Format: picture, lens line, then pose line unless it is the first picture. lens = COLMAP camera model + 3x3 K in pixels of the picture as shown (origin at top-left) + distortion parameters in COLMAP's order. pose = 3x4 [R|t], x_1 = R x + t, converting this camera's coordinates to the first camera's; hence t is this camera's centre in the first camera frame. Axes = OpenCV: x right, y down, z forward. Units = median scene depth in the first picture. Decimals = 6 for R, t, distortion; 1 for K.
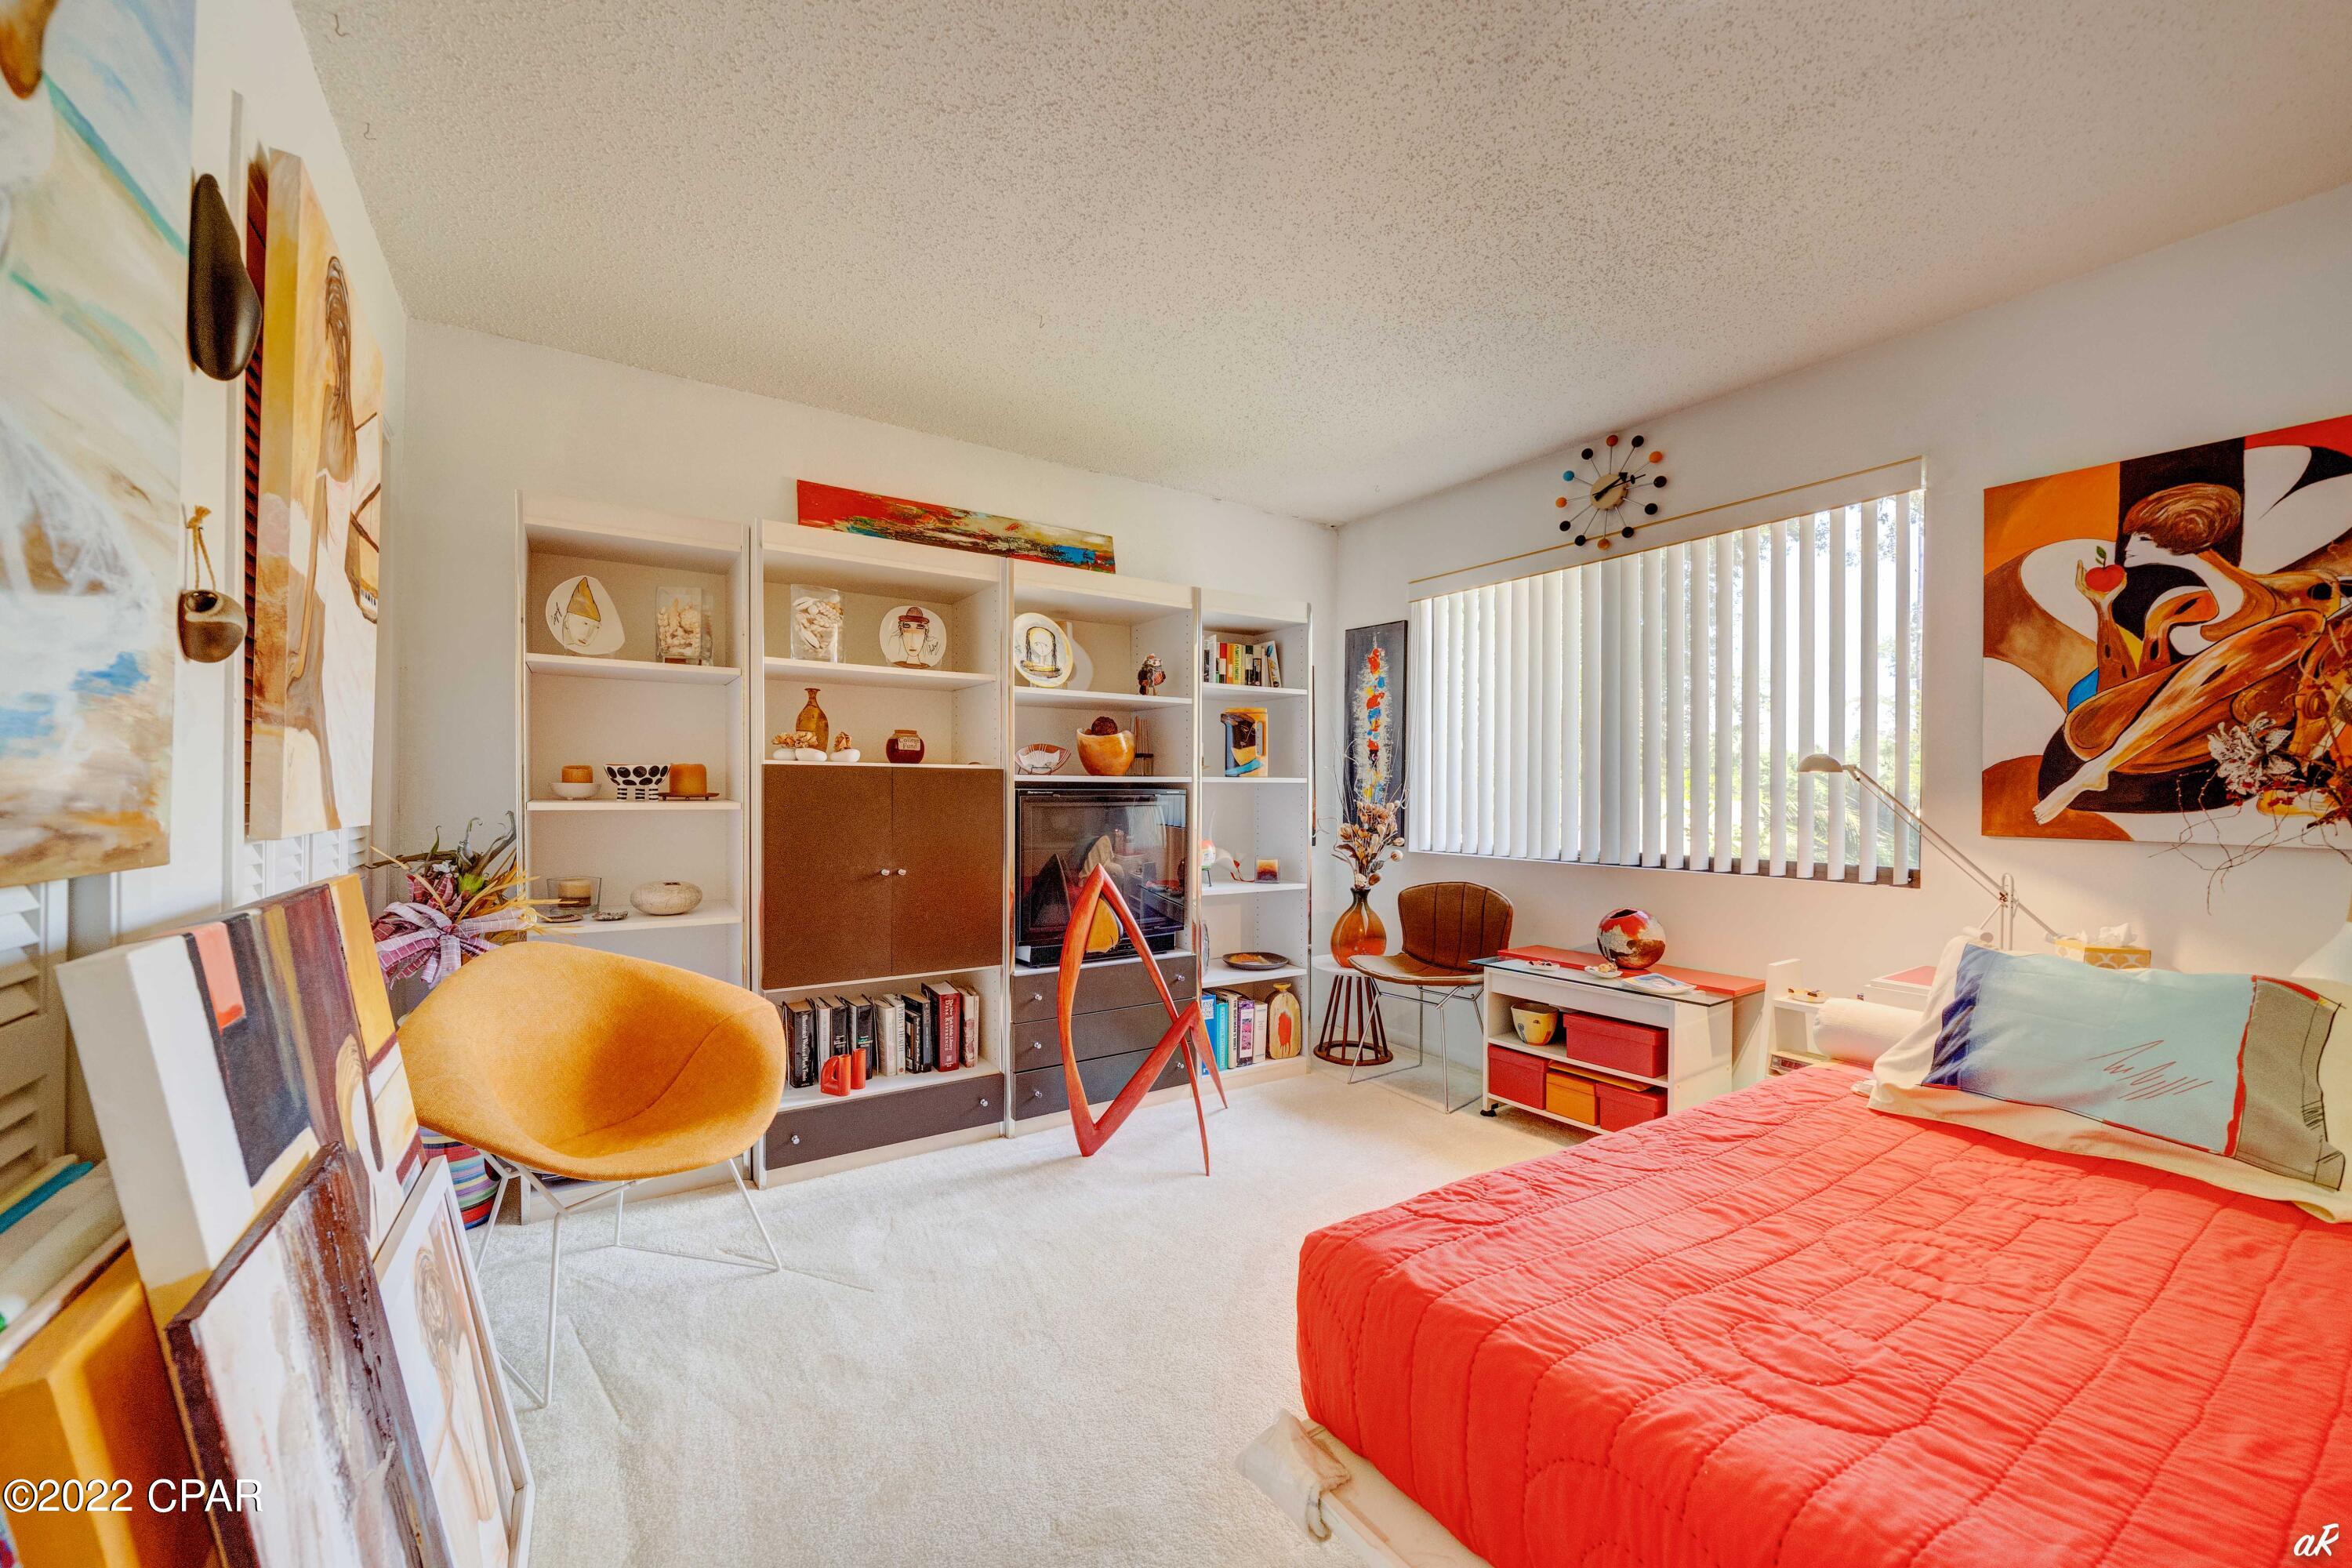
lens RADIAL K [[902.5, 0, 1171.9], [0, 902.5, 801.5], [0, 0, 1]] dist [0.000049, -0.000029]
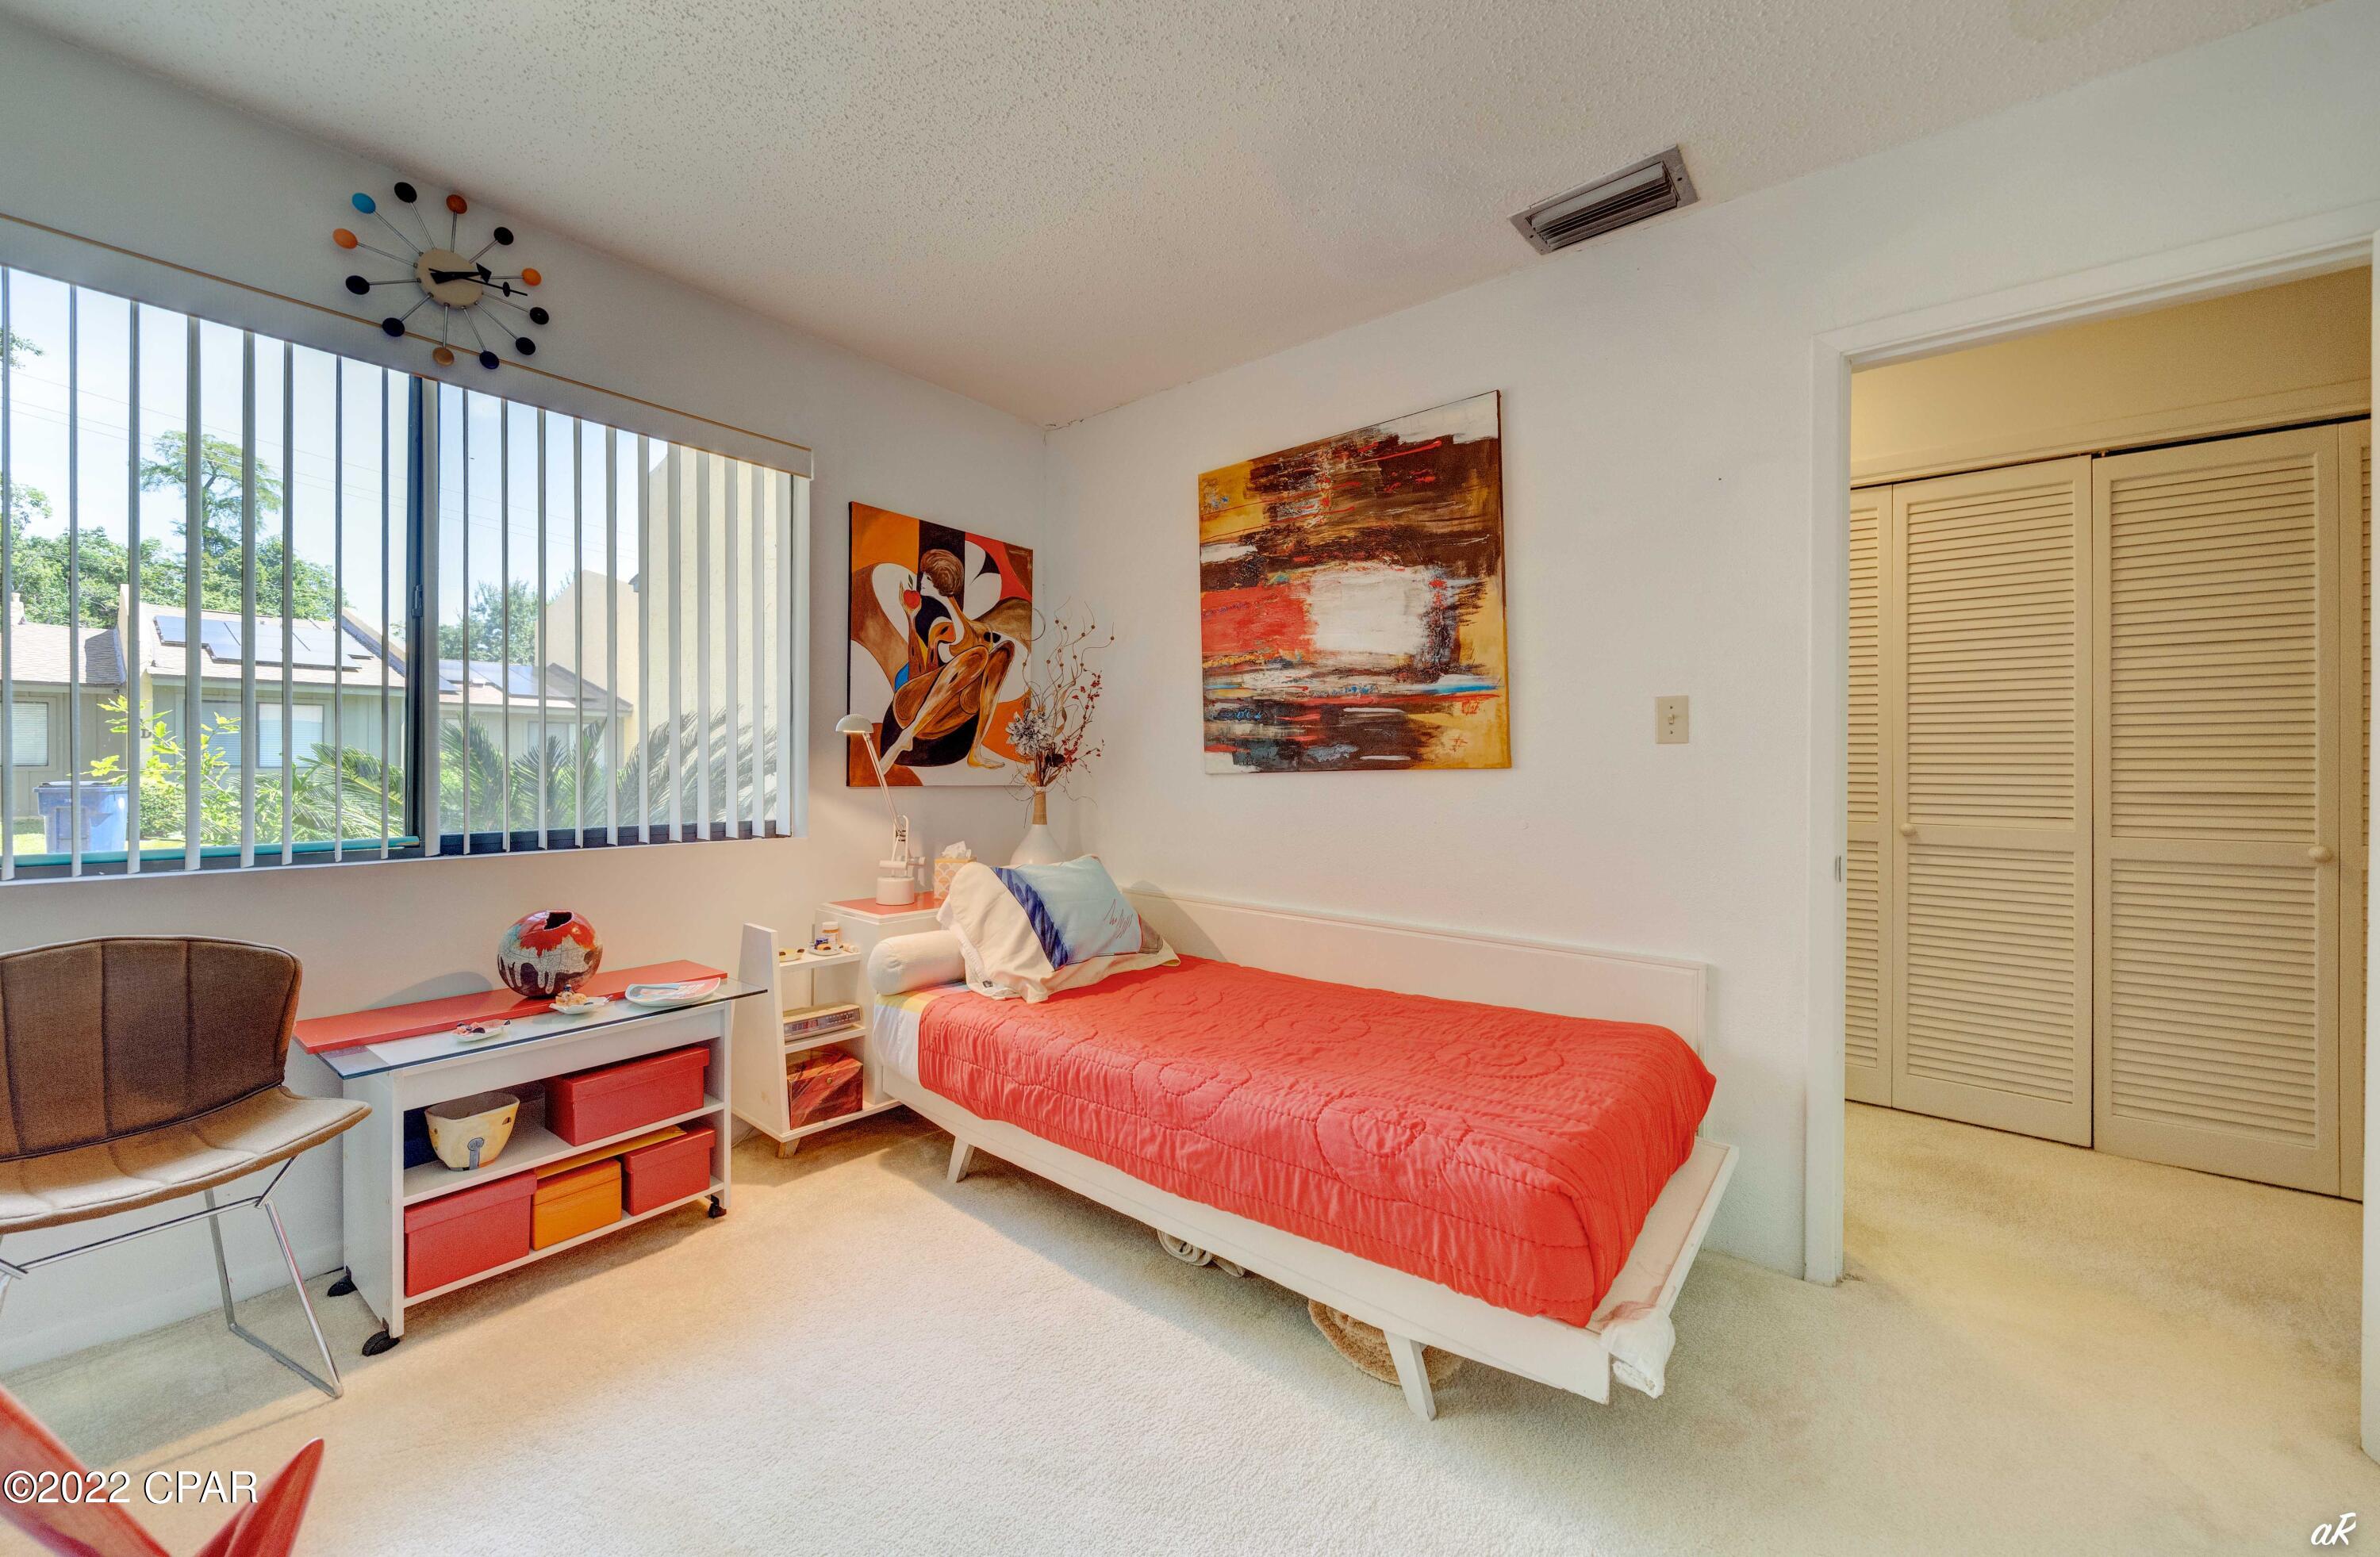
lens RADIAL K [[893.1, 0, 1185.5], [0, 893.1, 758.0], [0, 0, 1]] dist [-0.000897, -0.000208]
pose [[-0.296564, -0.006396, 0.954991, -0.411778], [-0.006165, 0.999970, 0.004782, -0.009674], [-0.954993, -0.004470, -0.296595, 0.993773]]
